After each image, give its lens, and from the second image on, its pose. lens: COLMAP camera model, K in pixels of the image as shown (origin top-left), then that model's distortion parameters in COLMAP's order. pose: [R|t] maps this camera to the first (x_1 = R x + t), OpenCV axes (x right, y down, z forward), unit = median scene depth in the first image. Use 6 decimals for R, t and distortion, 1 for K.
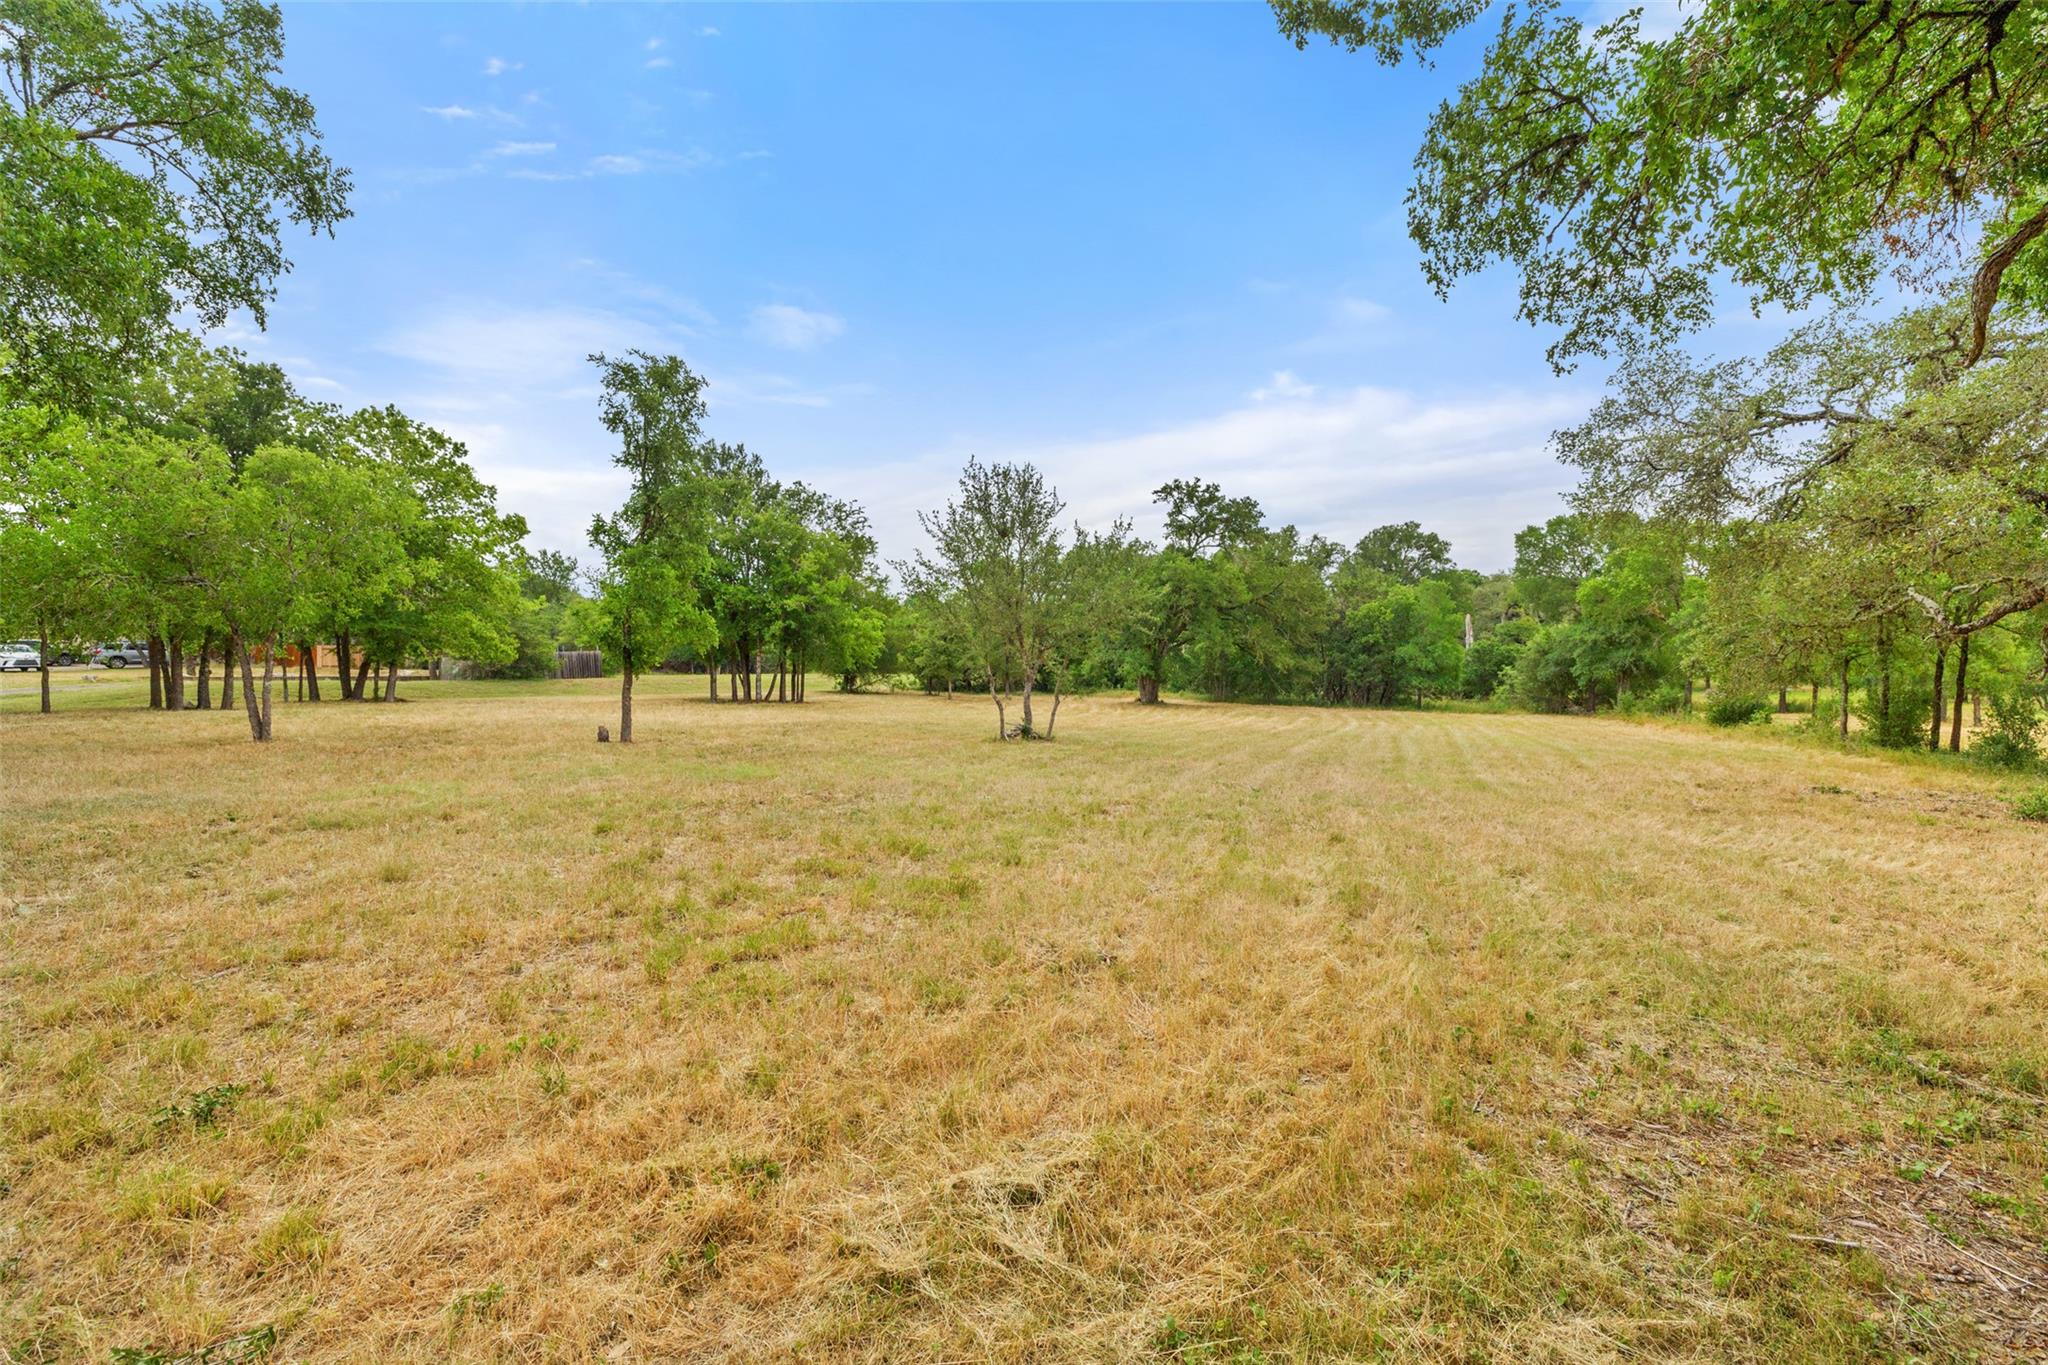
lens RADIAL K [[863.9, 0, 1016.7], [0, 863.9, 674.4], [0, 0, 1]] dist [0.002677, 0.000810]
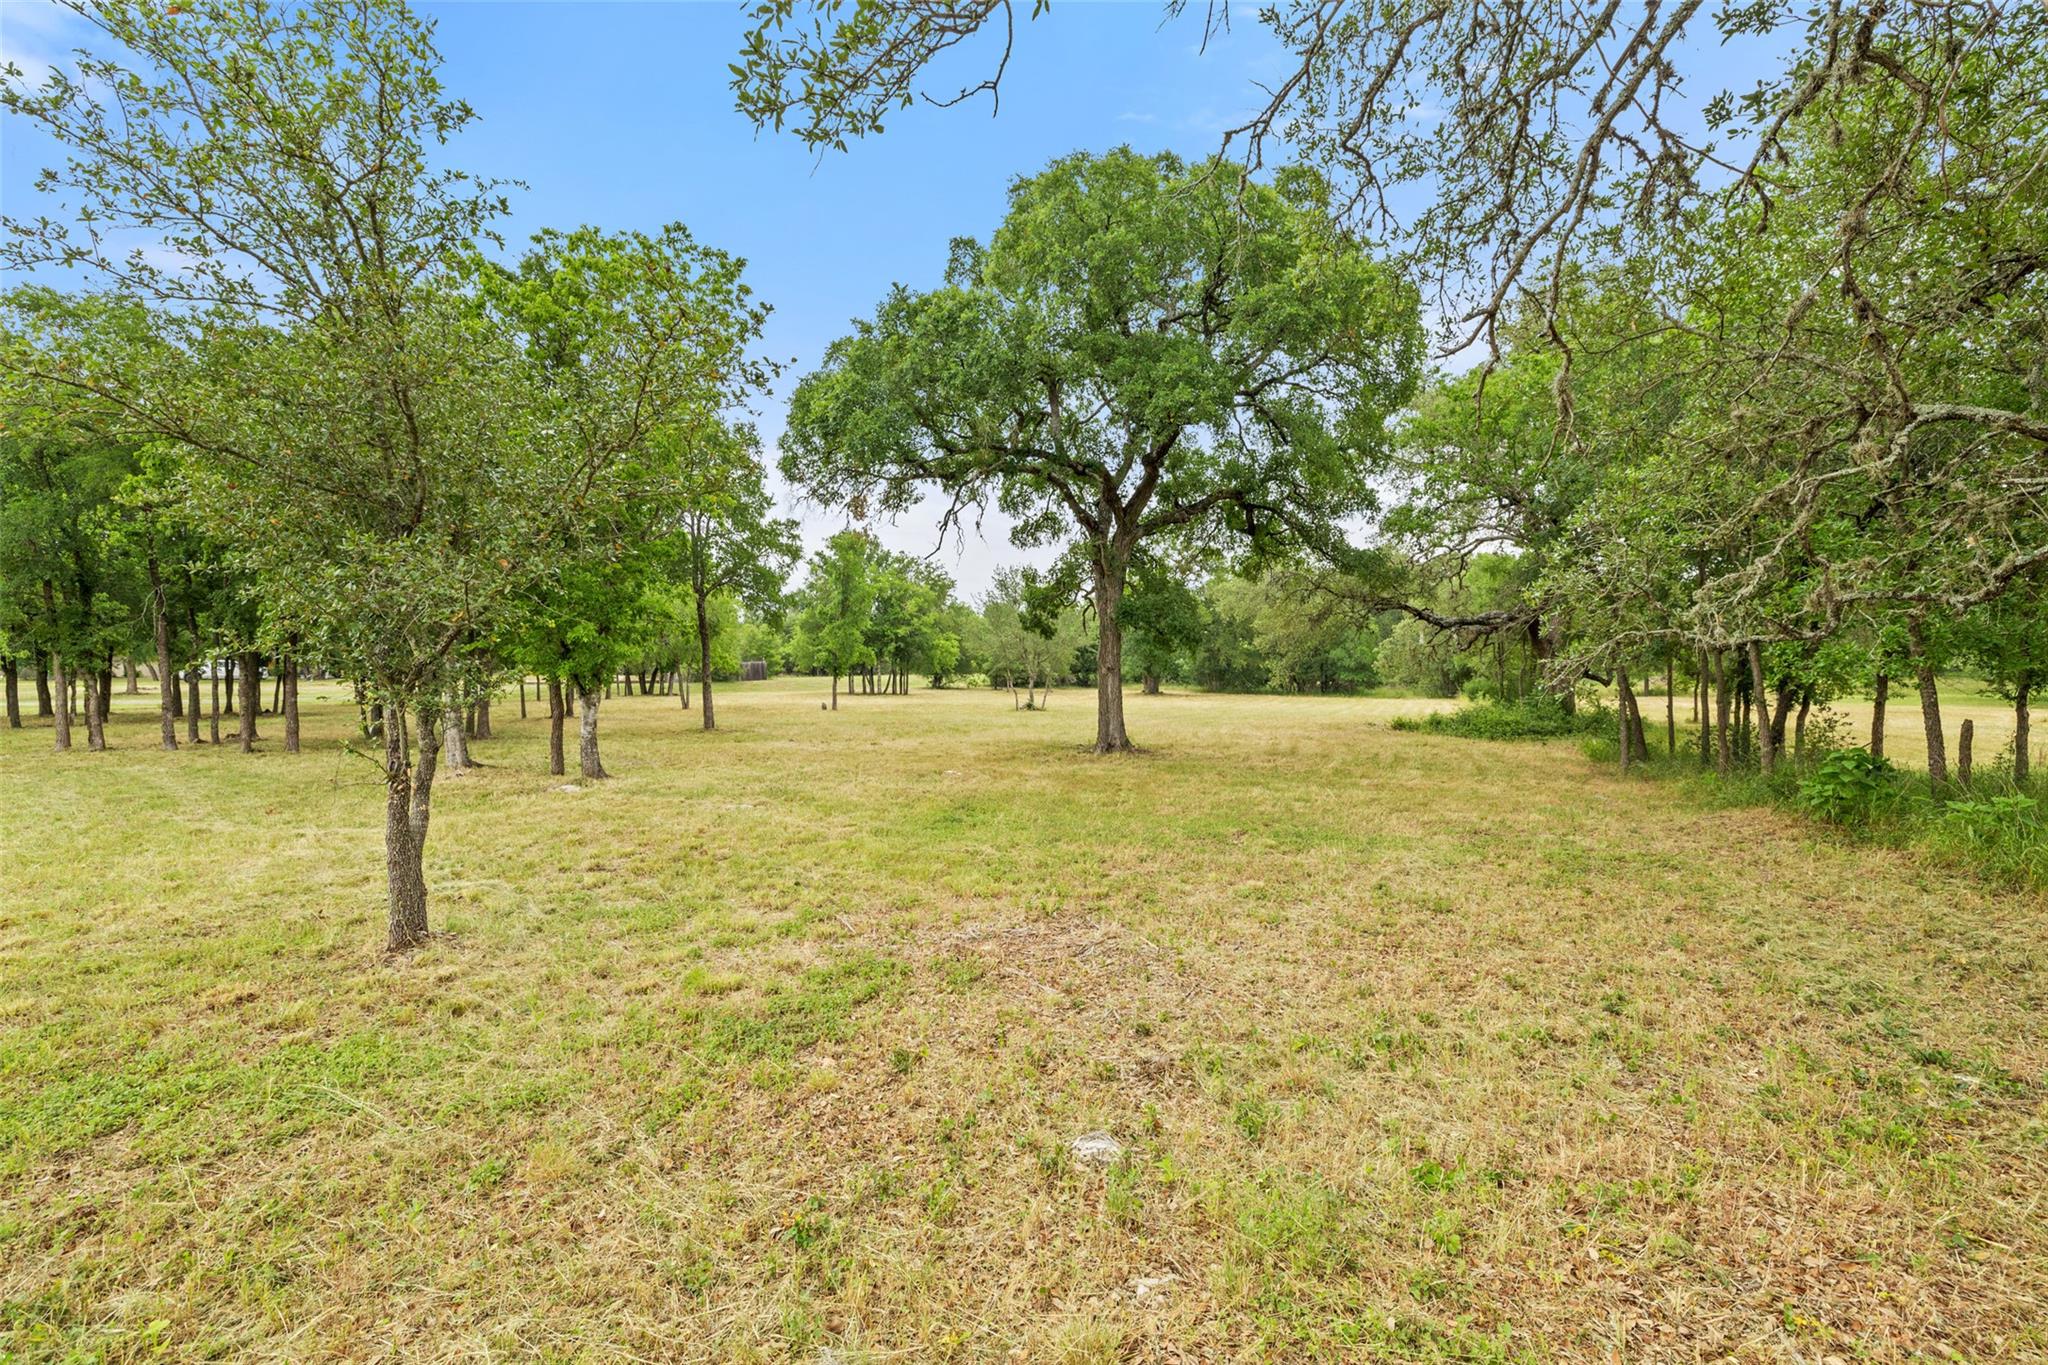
lens RADIAL K [[863.9, 0, 1029.0], [0, 863.9, 685.7], [0, 0, 1]] dist [0.002677, 0.000810]
pose [[0.996213, -0.009978, -0.086370, 0.097749], [0.011558, 0.999774, 0.017818, -0.008087], [0.086173, -0.018749, 0.996104, -0.501740]]
